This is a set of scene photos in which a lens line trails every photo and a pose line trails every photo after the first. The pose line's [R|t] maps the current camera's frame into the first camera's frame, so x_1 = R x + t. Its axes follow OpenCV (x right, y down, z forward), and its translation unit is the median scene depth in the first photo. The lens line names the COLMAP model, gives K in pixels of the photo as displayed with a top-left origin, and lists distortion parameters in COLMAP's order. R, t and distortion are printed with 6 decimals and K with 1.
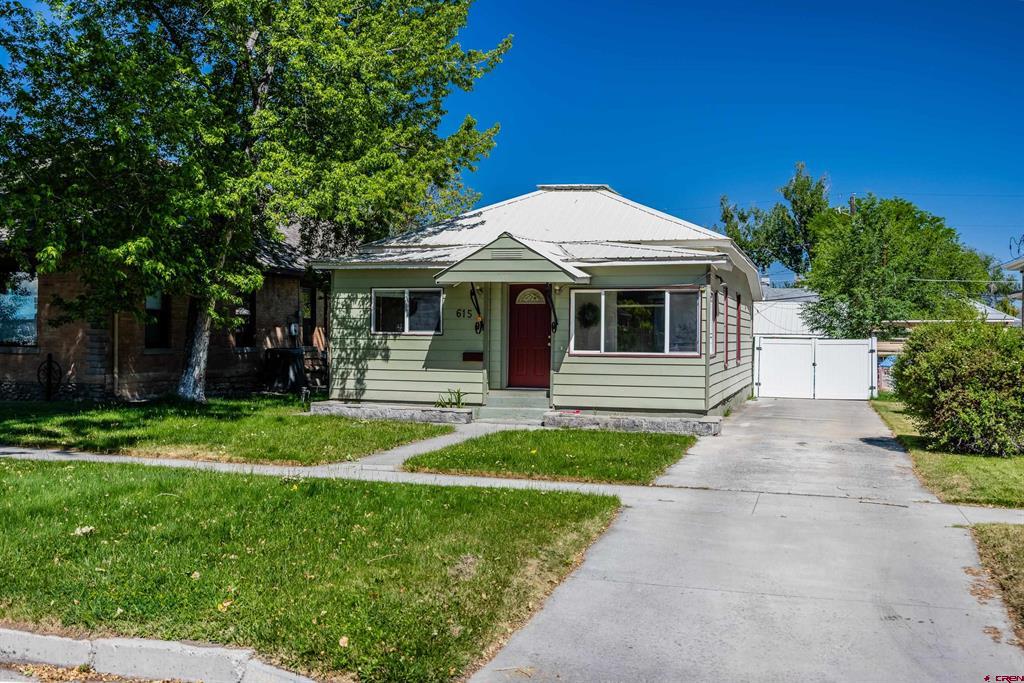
lens RADIAL K [[1018.2, 0, 512.0], [0, 1018.2, 340.3], [0, 0, 1]] dist [-0.017585, 0.000000]
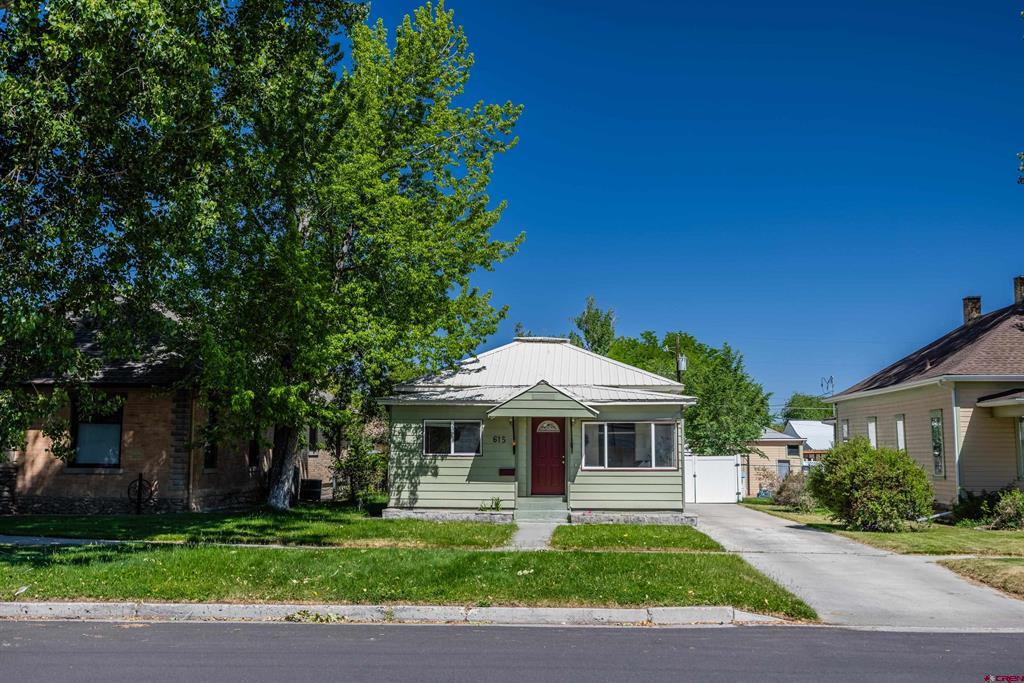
lens RADIAL K [[1018.2, 0, 514.0], [0, 1018.2, 340.8], [0, 0, 1]] dist [-0.017585, 0.000000]
pose [[0.970010, 0.020407, 0.242206, -0.345947], [0.006963, 0.993728, -0.111611, -0.005744], [-0.242964, 0.109950, 0.963784, -0.290426]]
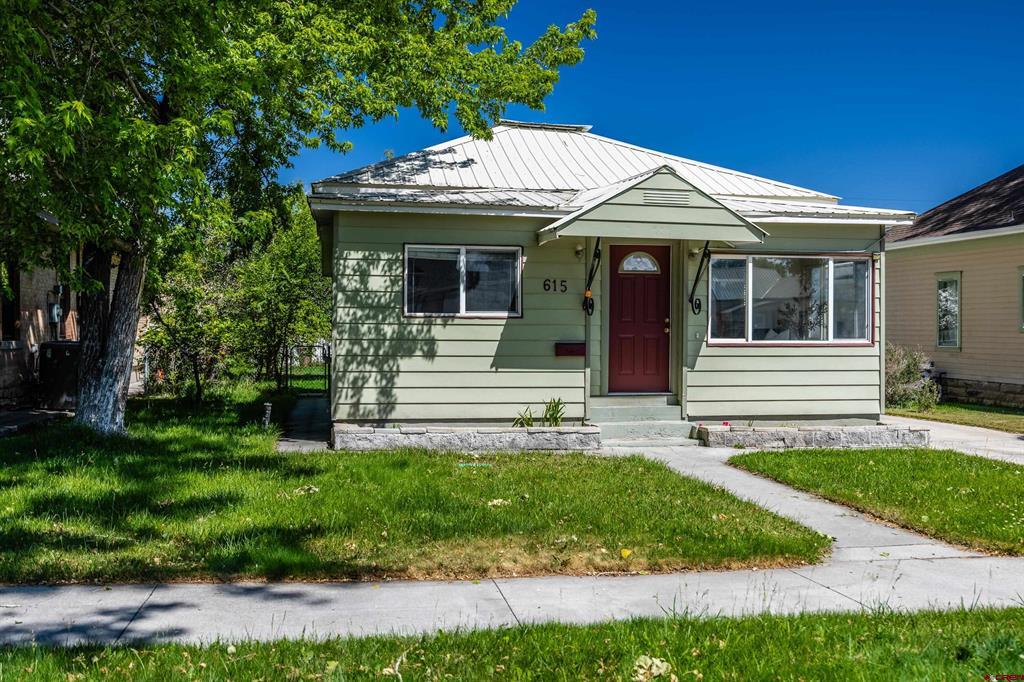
lens RADIAL K [[1018.2, 0, 511.4], [0, 1018.2, 345.3], [0, 0, 1]] dist [-0.017585, 0.000000]
pose [[0.882062, -0.012737, 0.470962, -0.384465], [0.006881, 0.999876, 0.014153, 0.003341], [-0.471084, -0.009243, 0.882040, 0.410836]]
